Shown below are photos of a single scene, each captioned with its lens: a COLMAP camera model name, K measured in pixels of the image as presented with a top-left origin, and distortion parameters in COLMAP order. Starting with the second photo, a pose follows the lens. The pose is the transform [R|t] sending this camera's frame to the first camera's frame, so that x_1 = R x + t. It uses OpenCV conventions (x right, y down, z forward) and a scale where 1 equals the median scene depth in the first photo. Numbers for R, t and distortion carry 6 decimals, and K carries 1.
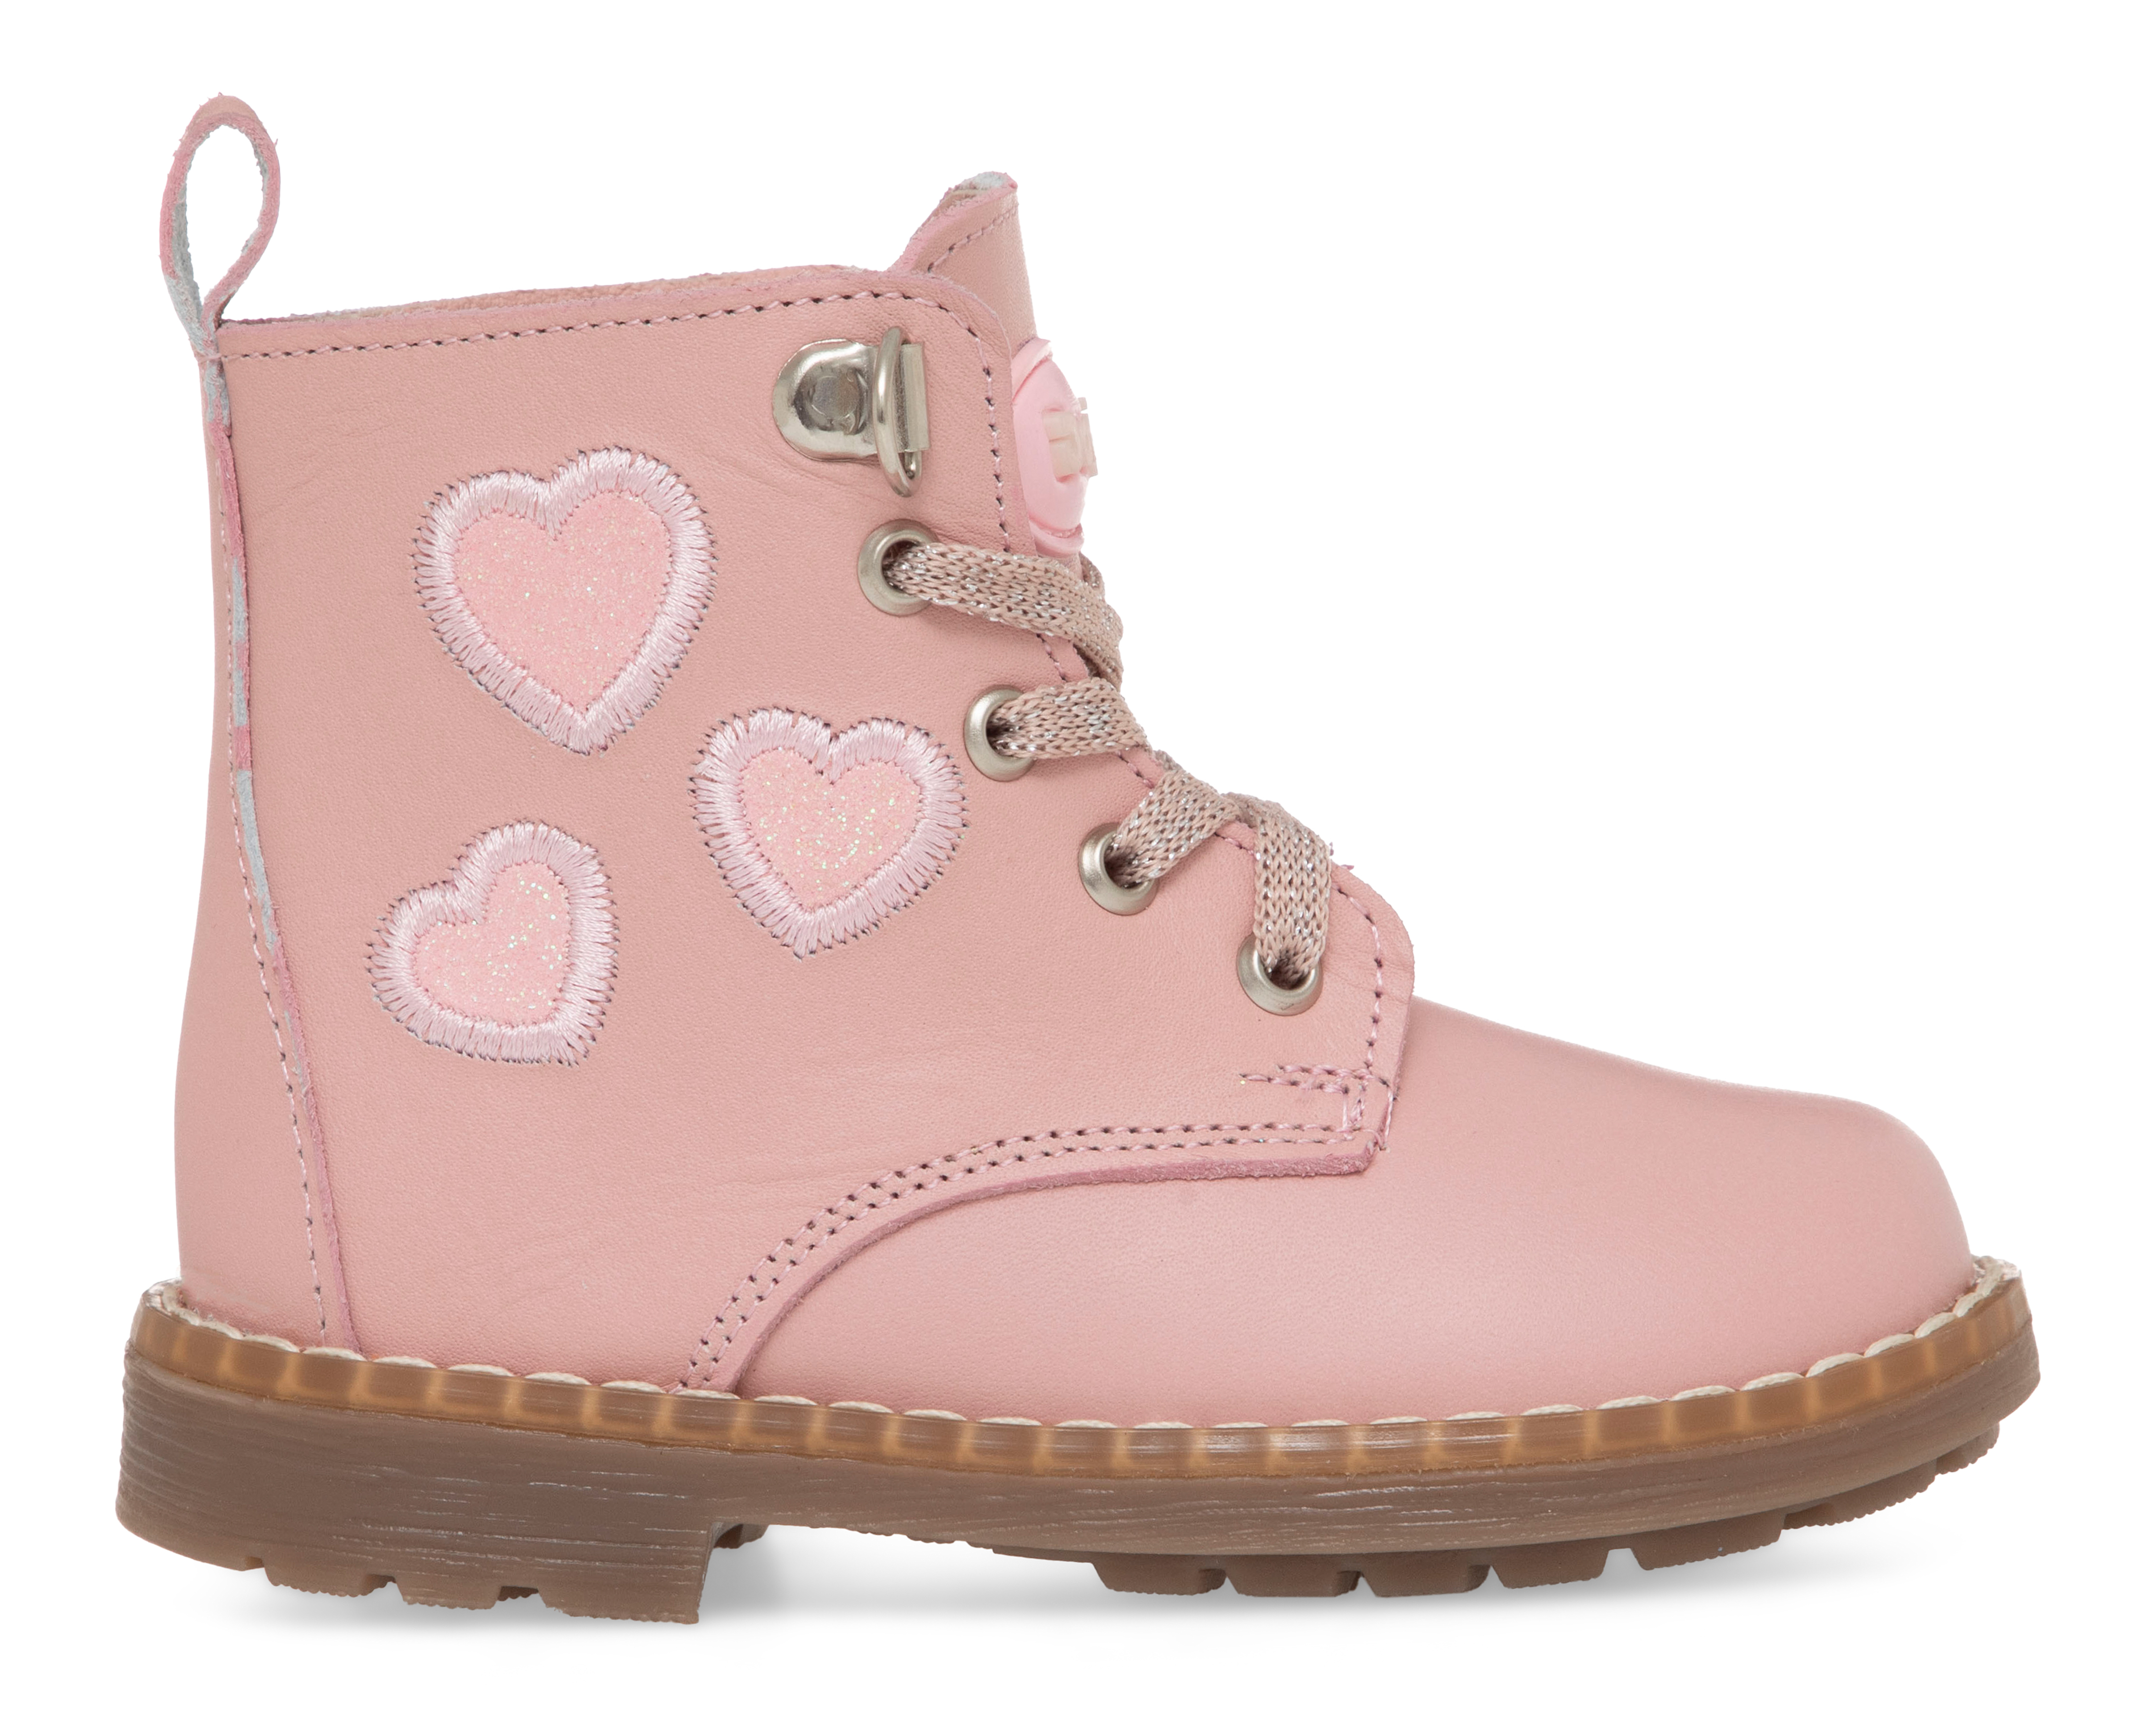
lens RADIAL K [[7582.5, 0, 1078.0], [0, 7582.5, 862.5], [0, 0, 1]] dist [0.307074, -0.458753]
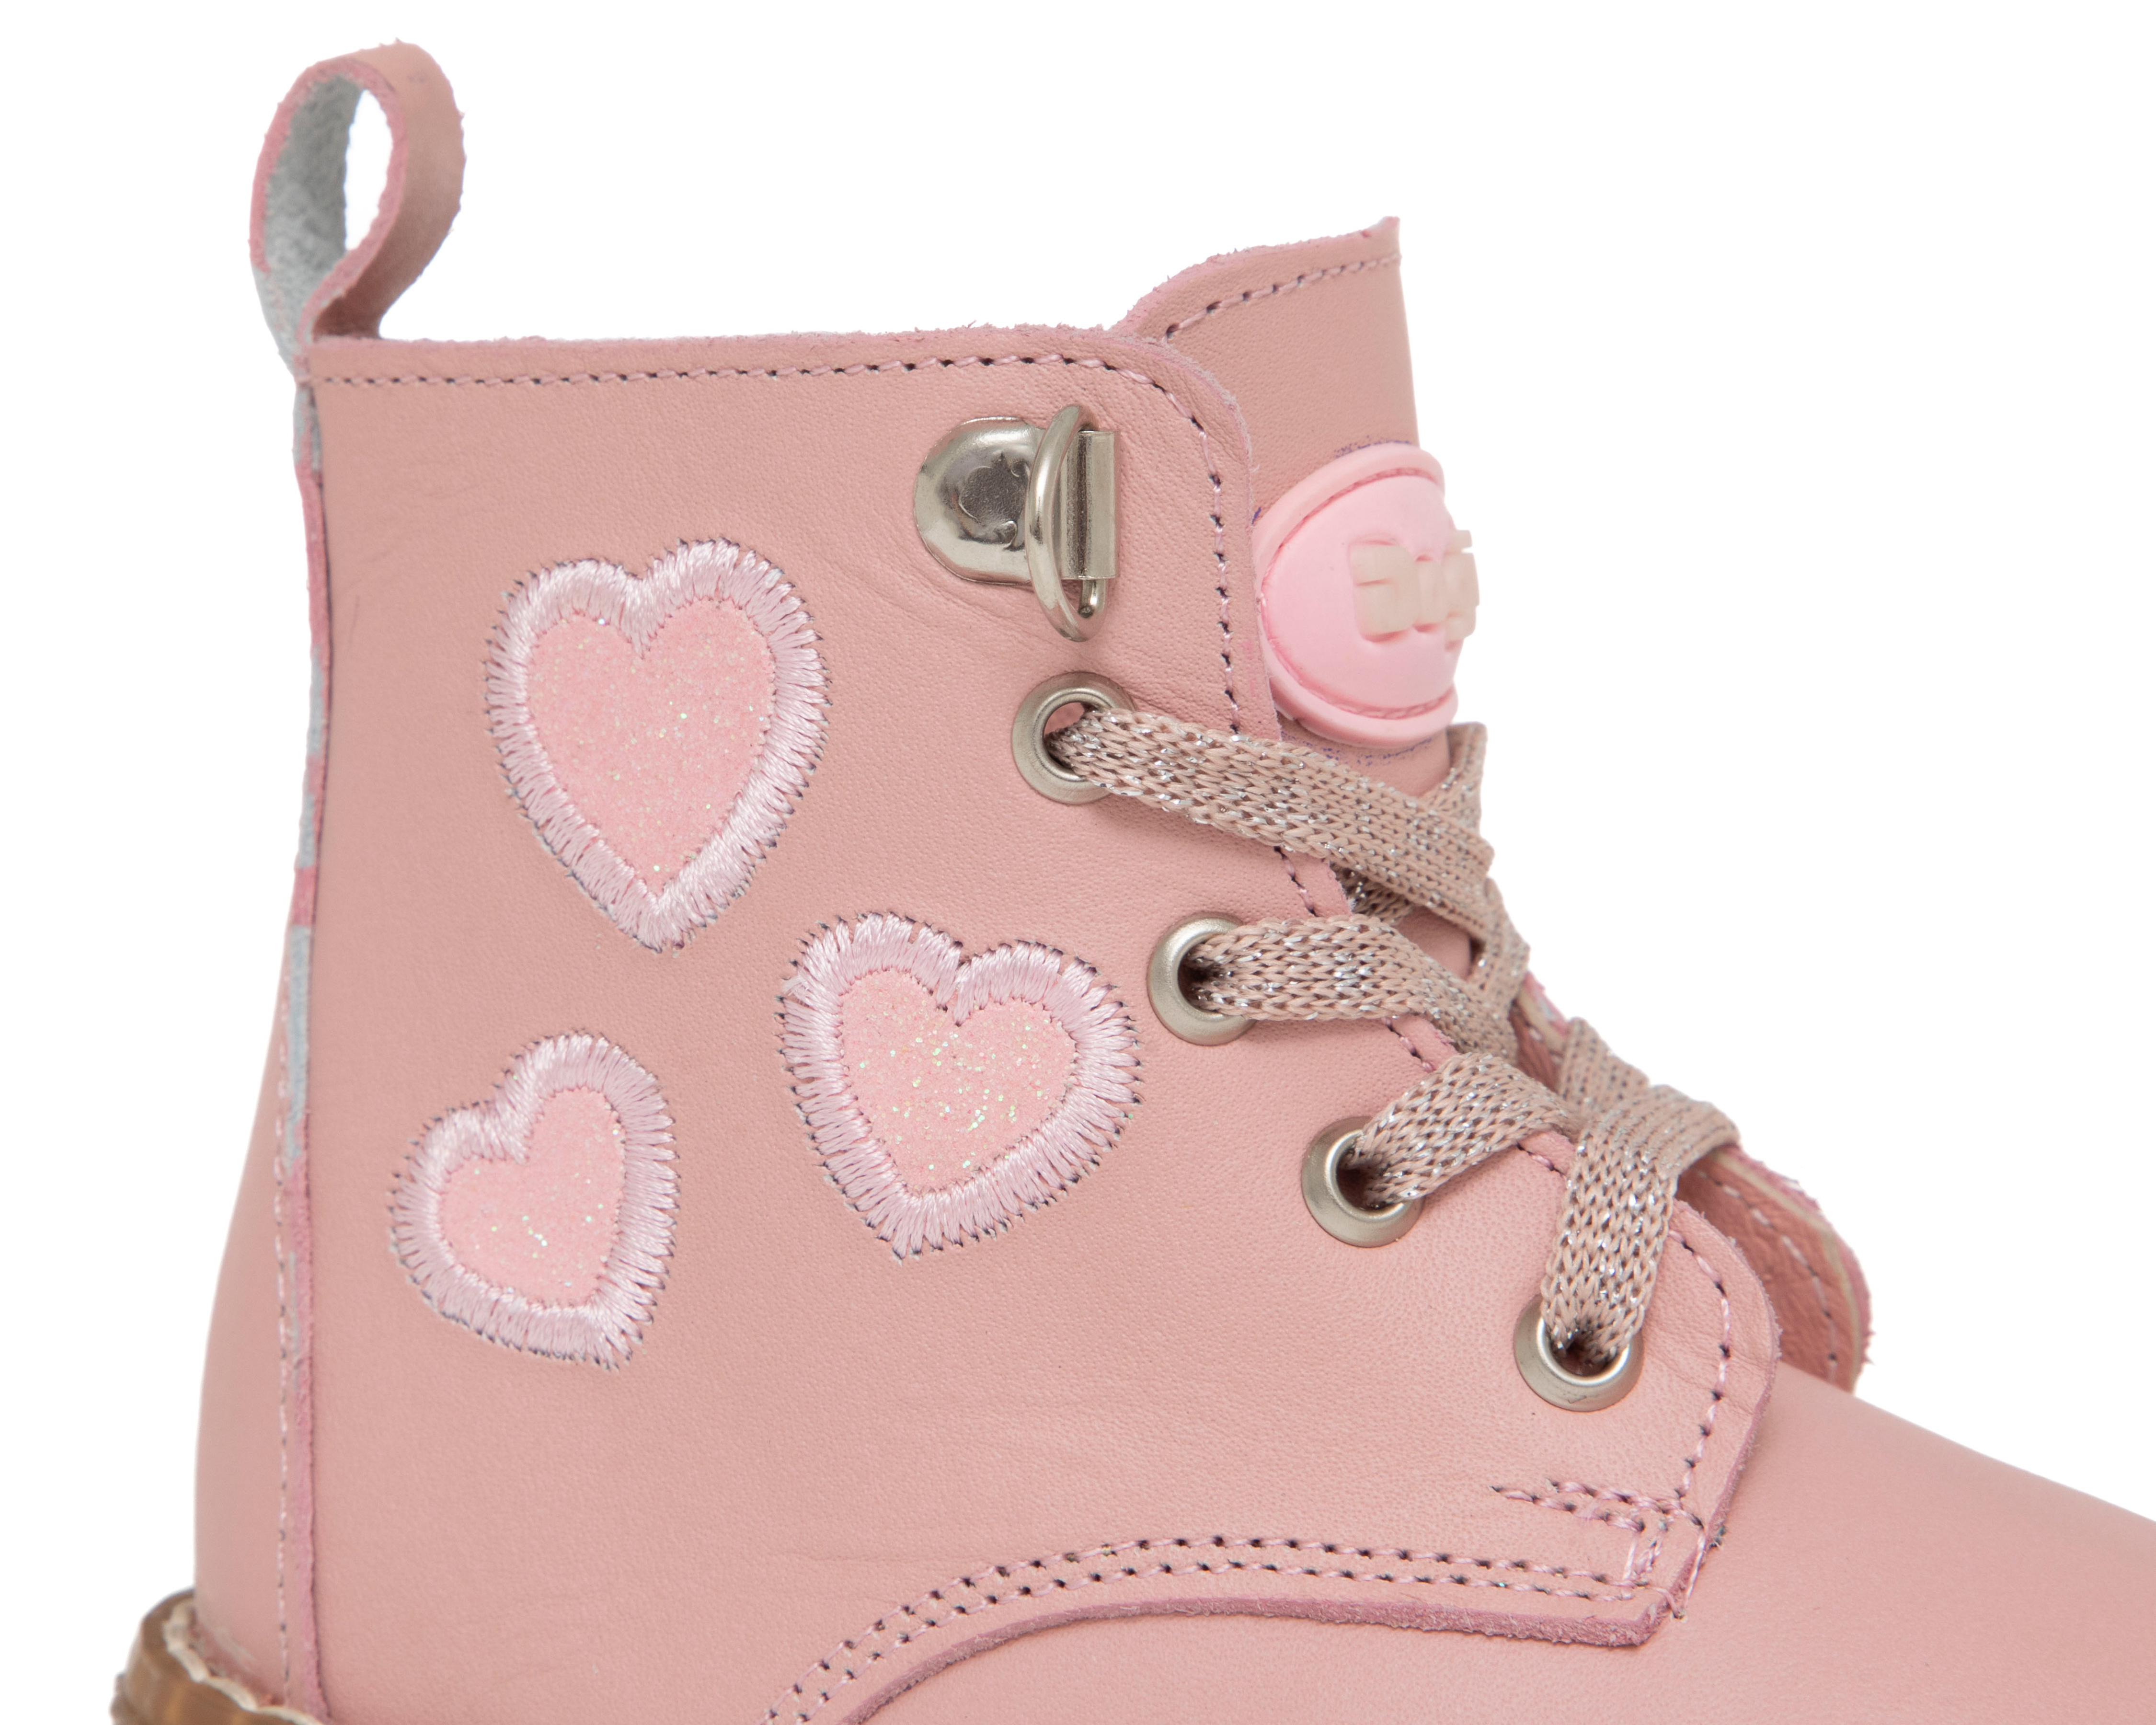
lens RADIAL K [[7582.5, 0, 1078.0], [0, 7582.5, 862.5], [0, 0, 1]] dist [0.307074, -0.458753]
pose [[0.961534, 0.095732, -0.257463, 0.163262], [-0.098781, 0.995109, 0.001100, -0.027631], [0.256309, 0.024374, 0.966287, 0.297849]]
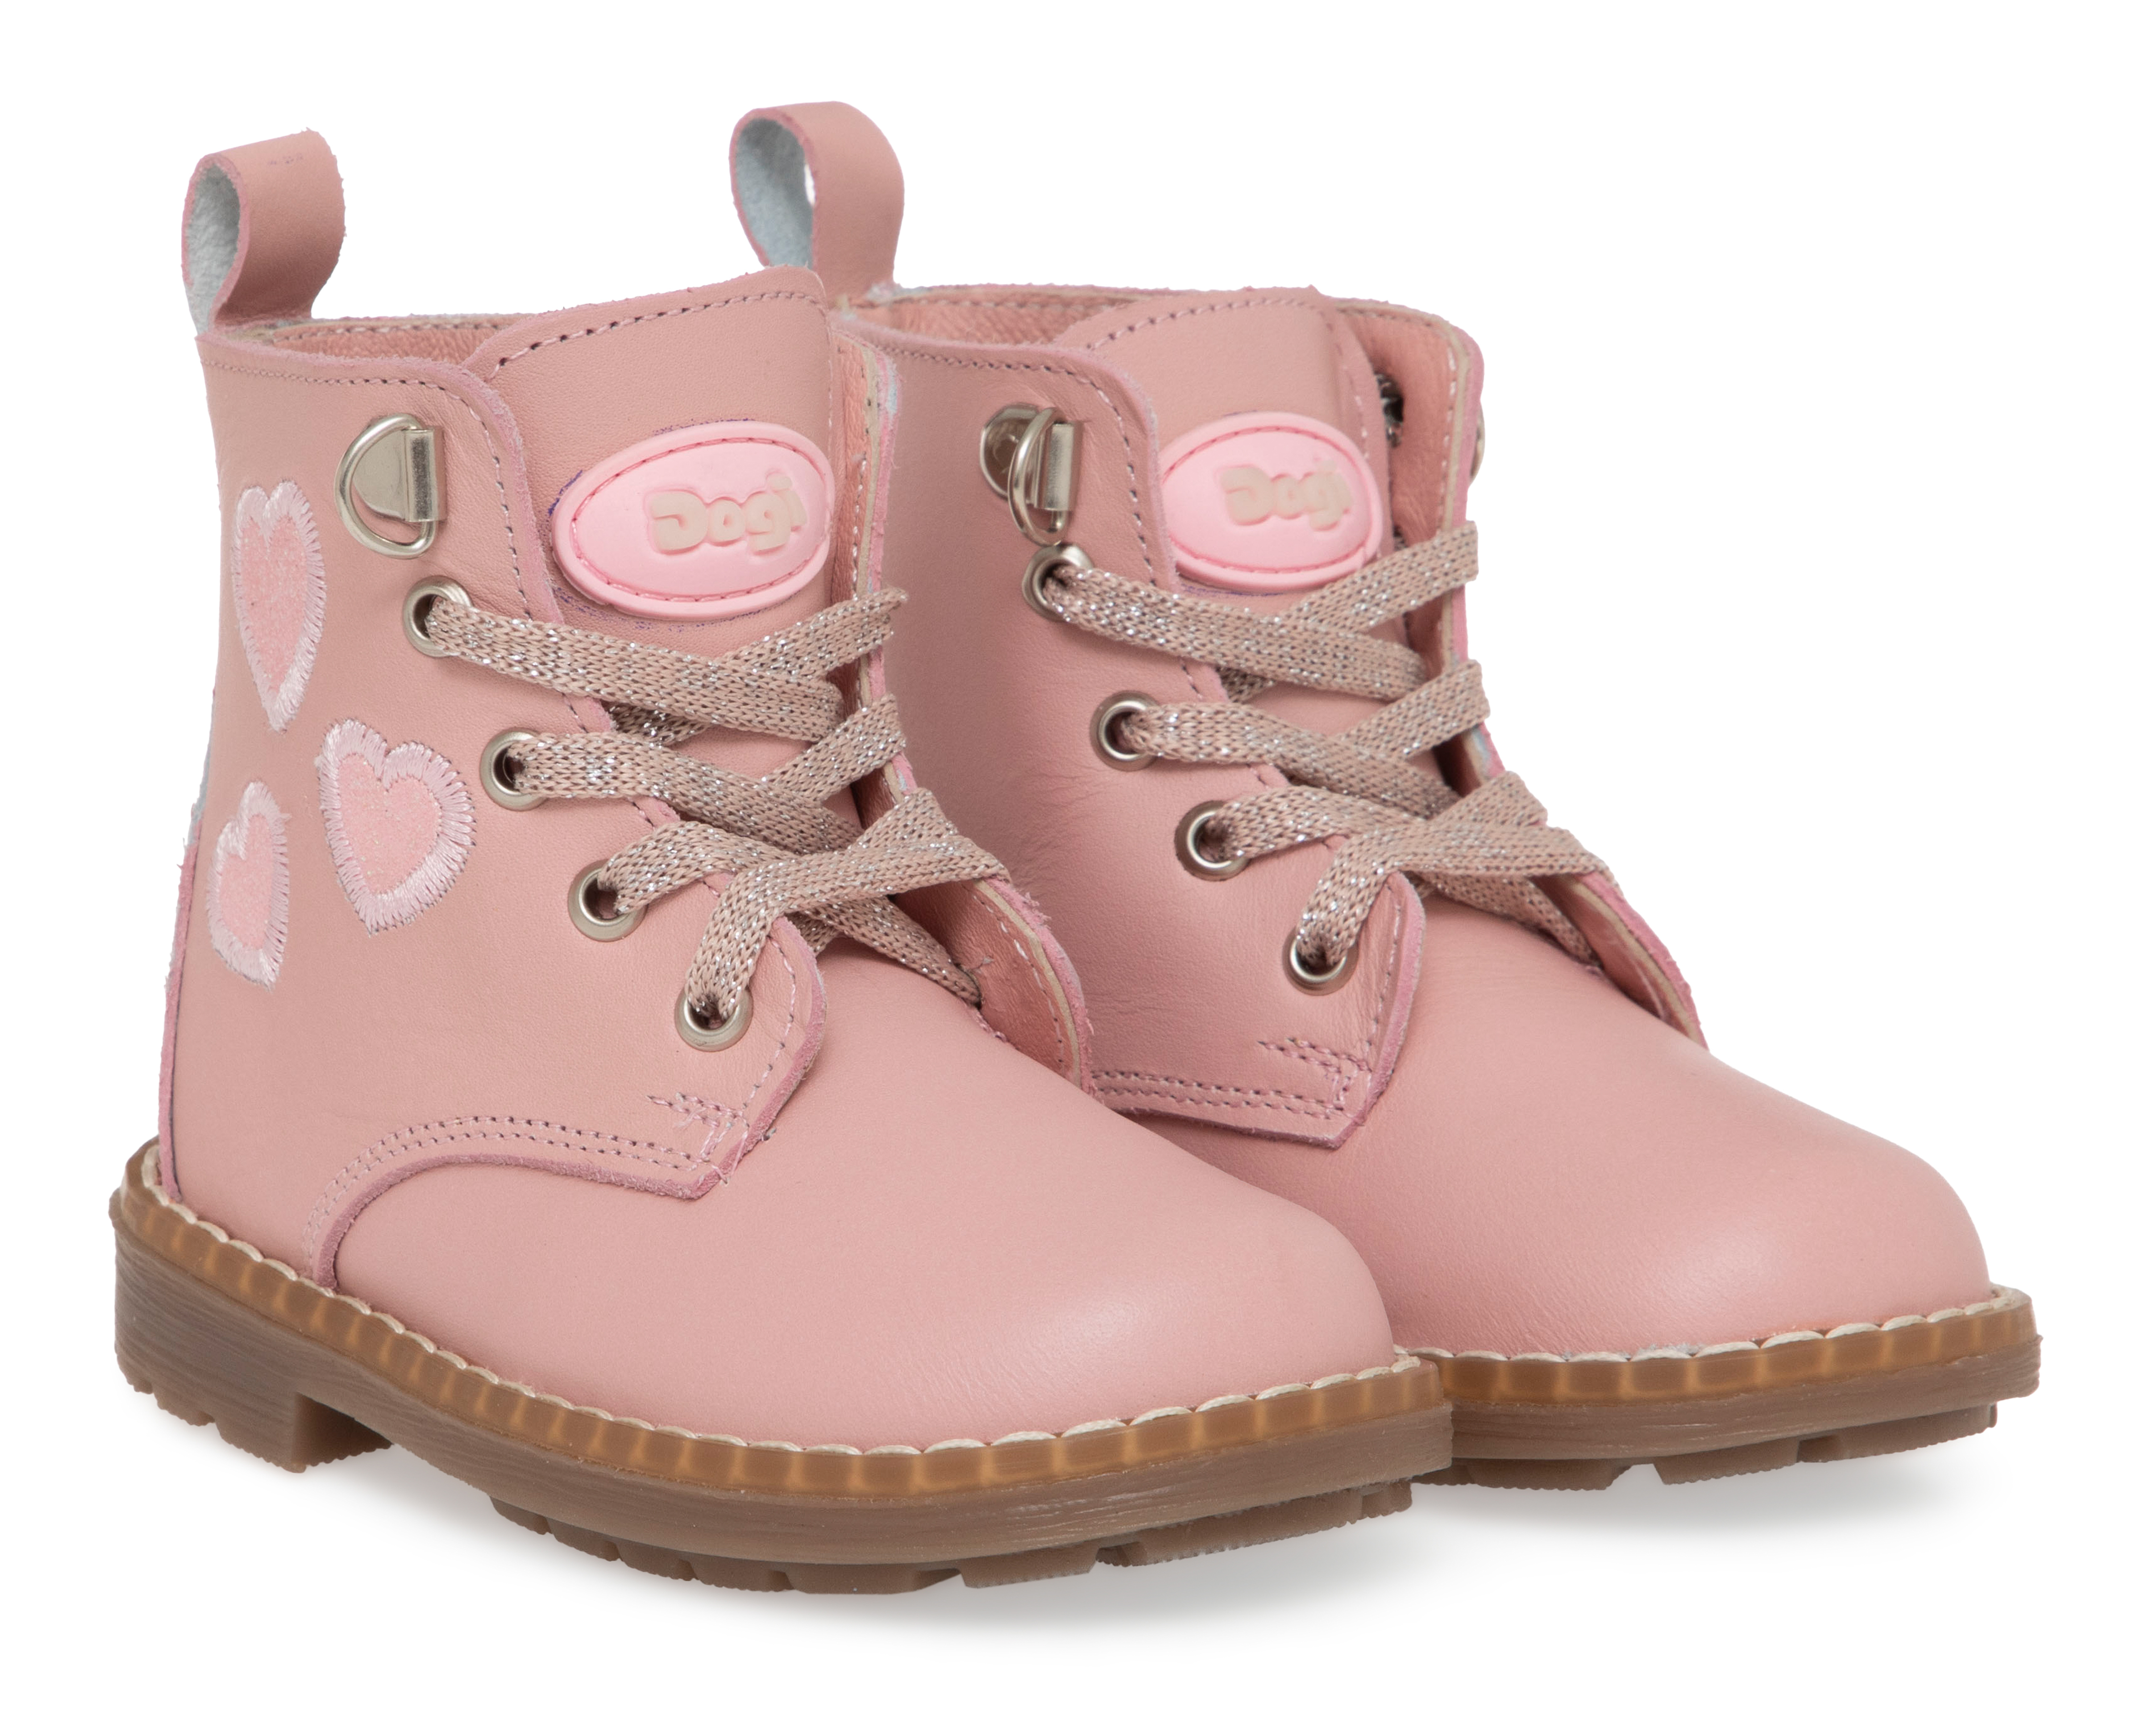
lens RADIAL K [[7582.5, 0, 1078.0], [0, 7582.5, 862.5], [0, 0, 1]] dist [0.307074, -0.458753]
pose [[0.770016, 0.152896, -0.619433, 0.774463], [-0.099467, 0.987759, 0.120163, -0.150581], [0.630223, -0.030915, 0.775798, 0.156681]]
